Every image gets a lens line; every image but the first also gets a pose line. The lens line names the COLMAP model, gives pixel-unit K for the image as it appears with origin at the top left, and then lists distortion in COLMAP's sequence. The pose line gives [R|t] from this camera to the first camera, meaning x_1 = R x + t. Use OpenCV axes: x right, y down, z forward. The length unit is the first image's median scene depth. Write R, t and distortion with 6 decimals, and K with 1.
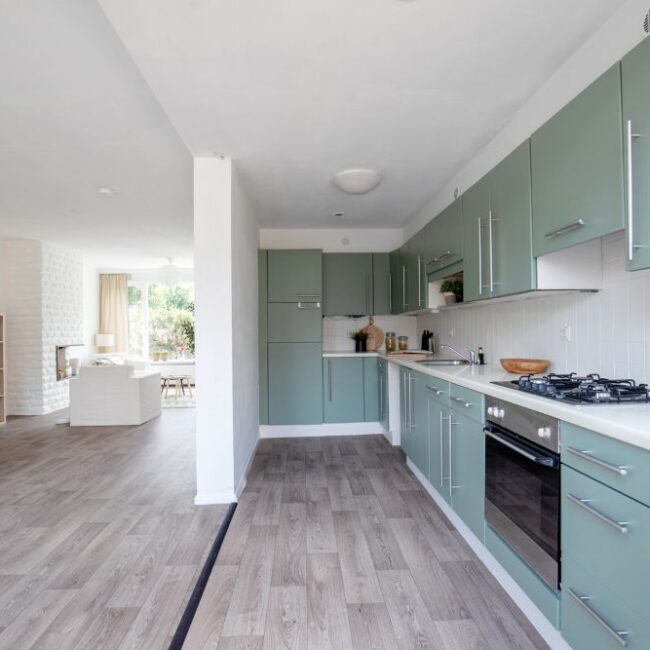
lens RADIAL K [[445.5, 0, 331.0], [0, 445.5, 325.8], [0, 0, 1]] dist [-0.002985, -0.004580]
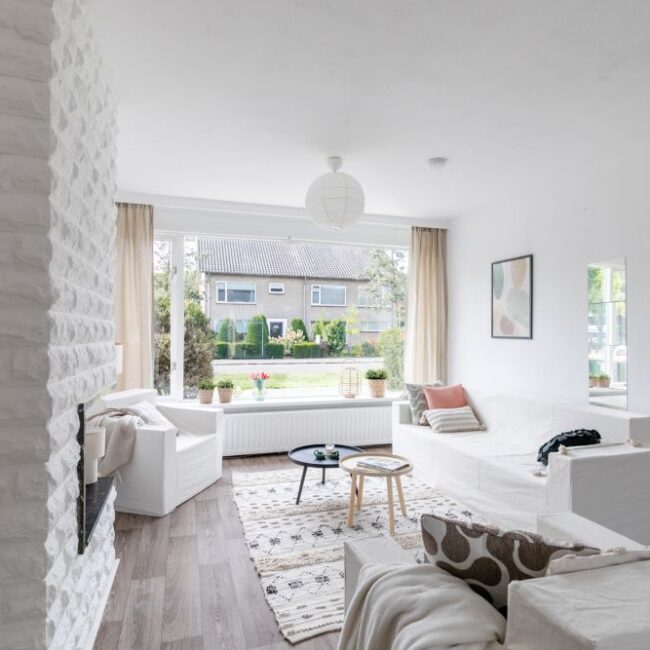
lens RADIAL K [[445.5, 0, 331.0], [0, 445.5, 325.8], [0, 0, 1]] dist [-0.002985, -0.004580]
pose [[0.969828, 0.023835, 0.242621, -0.550986], [-0.021519, 0.999694, -0.012189, 0.002330], [-0.242837, 0.006600, 0.970045, 0.742897]]
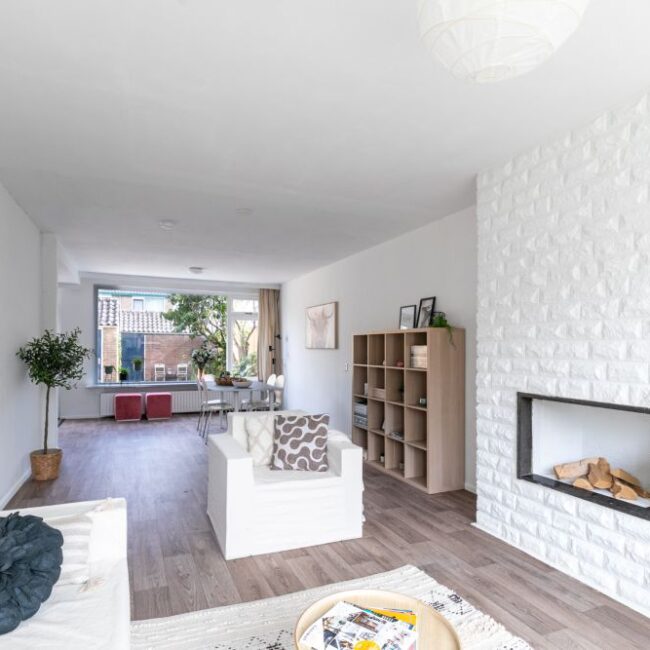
lens RADIAL K [[444.2, 0, 311.7], [0, 444.2, 351.6], [0, 0, 1]] dist [-0.000660, 0.000164]
pose [[-0.946864, 0.006095, -0.321575, -0.307438], [0.006015, 0.999981, 0.001241, 0.004831], [0.321577, -0.000759, -0.946883, 1.335009]]
